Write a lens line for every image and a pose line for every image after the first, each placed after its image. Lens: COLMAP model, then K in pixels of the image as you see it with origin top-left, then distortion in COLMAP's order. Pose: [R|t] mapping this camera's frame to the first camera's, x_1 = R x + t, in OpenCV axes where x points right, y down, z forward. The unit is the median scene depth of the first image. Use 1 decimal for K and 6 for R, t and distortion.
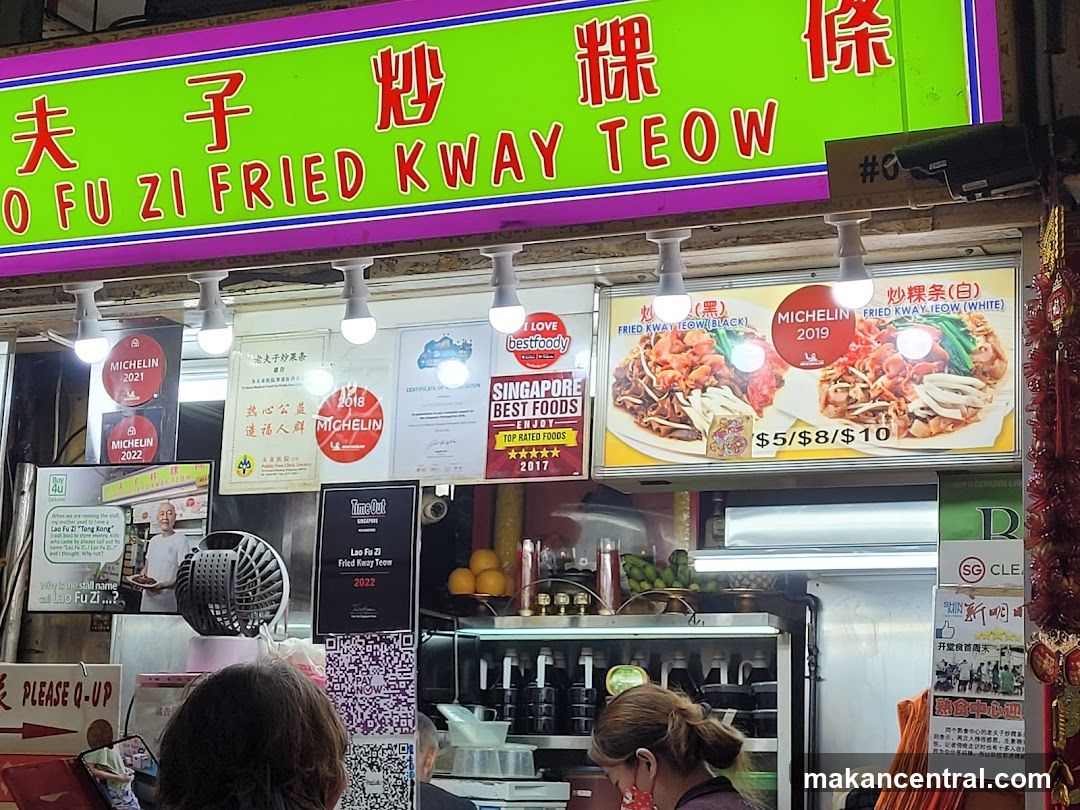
lens RADIAL K [[2062.0, 0, 534.0], [0, 2062.0, 396.3], [0, 0, 1]] dist [0.061783, 0.000000]
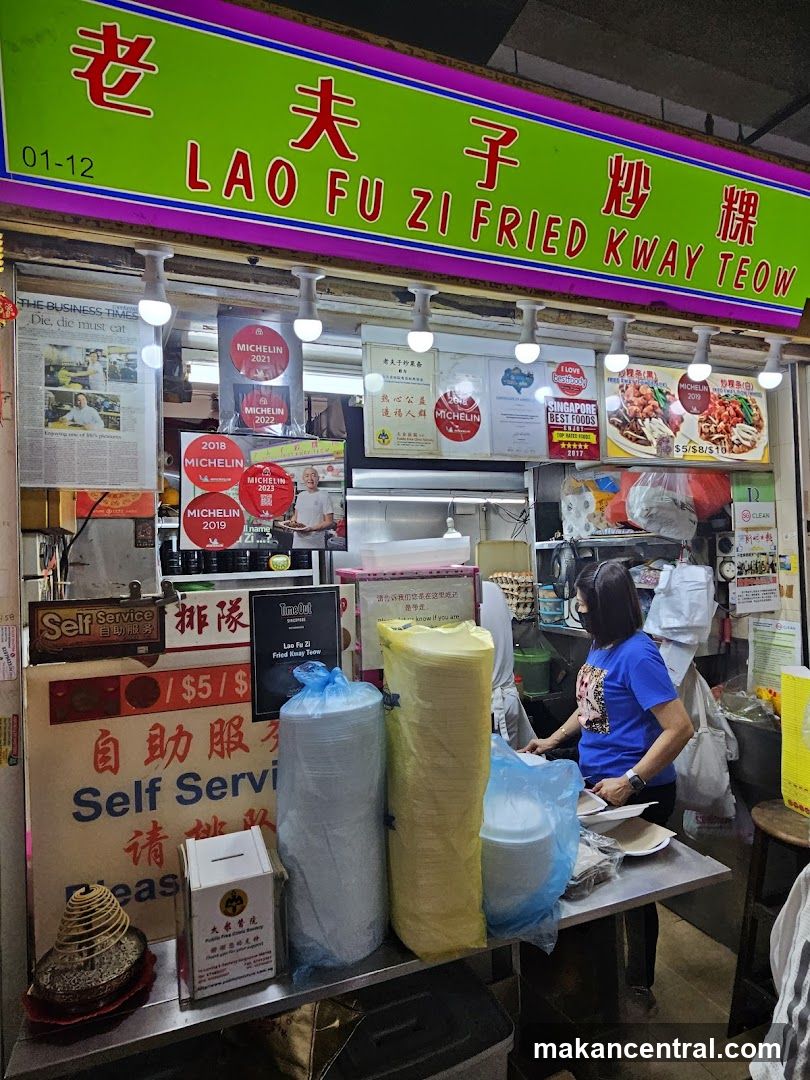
lens RADIAL K [[612.8, 0, 404.5], [0, 612.8, 537.8], [0, 0, 1]] dist [0.001034, -0.005211]
pose [[0.683396, -0.040738, 0.728911, -0.484929], [-0.091054, 0.985889, 0.140468, 0.045821], [-0.724347, -0.162366, 0.670043, 0.772503]]
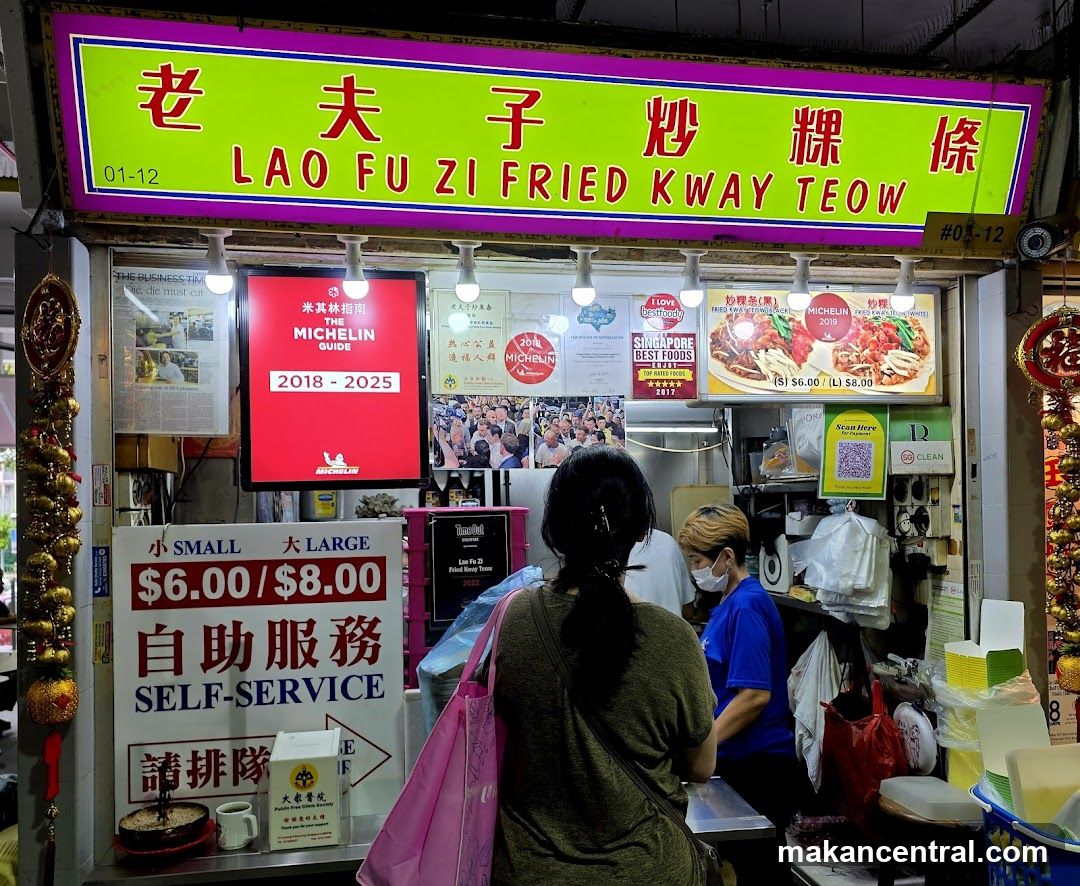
lens RADIAL K [[892.3, 0, 553.0], [0, 892.3, 493.7], [0, 0, 1]] dist [0.079895, -0.093722]
pose [[0.814974, -0.042846, 0.577911, -0.493511], [-0.071046, 0.982353, 0.173020, -0.002665], [-0.575126, -0.182065, 0.797548, 0.492539]]
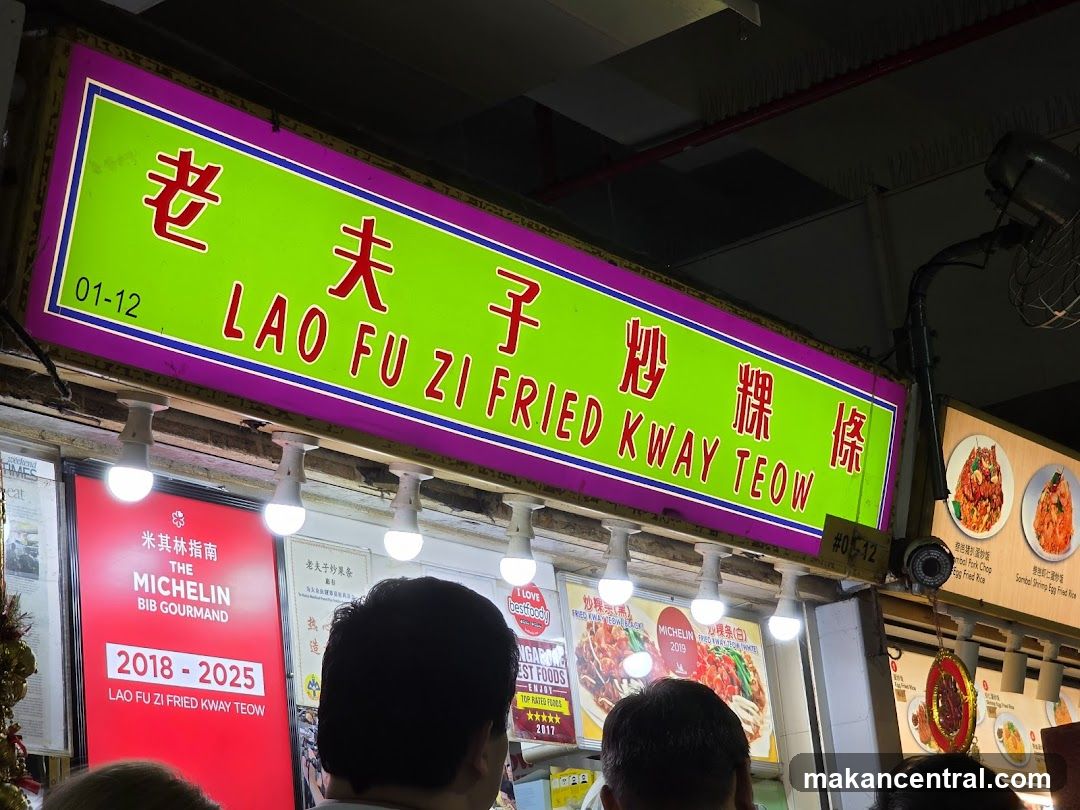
lens RADIAL K [[2244.8, 0, 539.3], [0, 2244.8, 410.1], [0, 0, 1]] dist [-0.279424, 0.000000]
pose [[0.200205, 0.242075, 0.949378, -1.132740], [-0.093756, 0.969283, -0.227379, 0.137088], [-0.975258, -0.043488, 0.216751, 0.790673]]
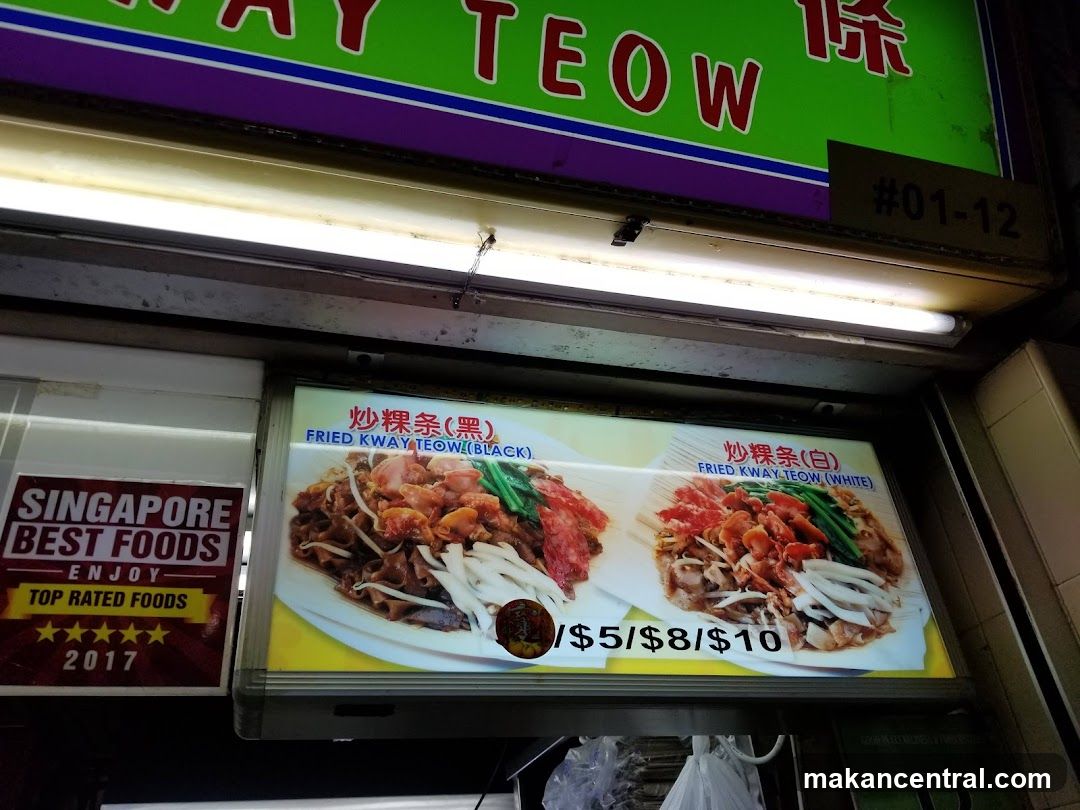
lens RADIAL K [[841.1, 0, 528.5], [0, 841.1, 425.4], [0, 0, 1]] dist [0.052193, -0.089582]
pose [[0.752580, 0.277210, 0.597309, -0.056440], [-0.027655, 0.919579, -0.391932, 0.058551], [-0.657920, 0.278441, 0.699722, 0.815392]]
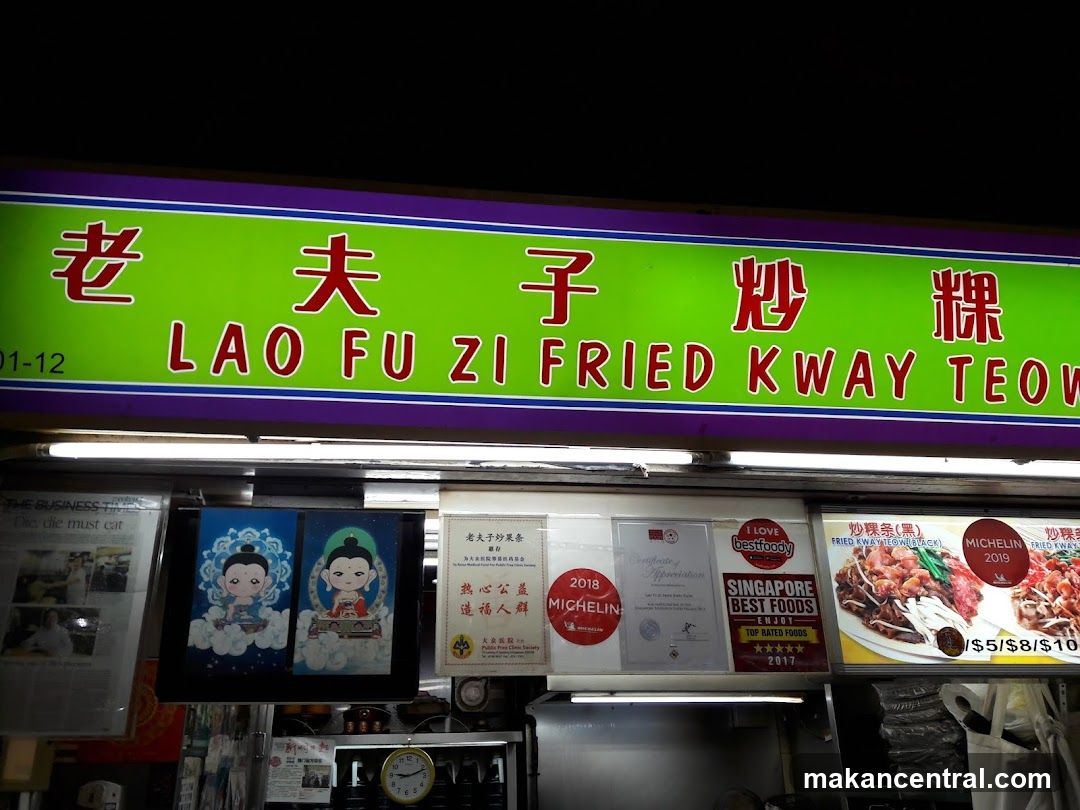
lens RADIAL K [[873.8, 0, 532.0], [0, 873.8, 418.6], [0, 0, 1]] dist [0.050165, -0.081646]
pose [[0.844048, 0.153031, 0.513969, -0.379641], [-0.060914, 0.979575, -0.191628, 0.005830], [-0.532797, 0.130435, 0.836130, 0.685338]]
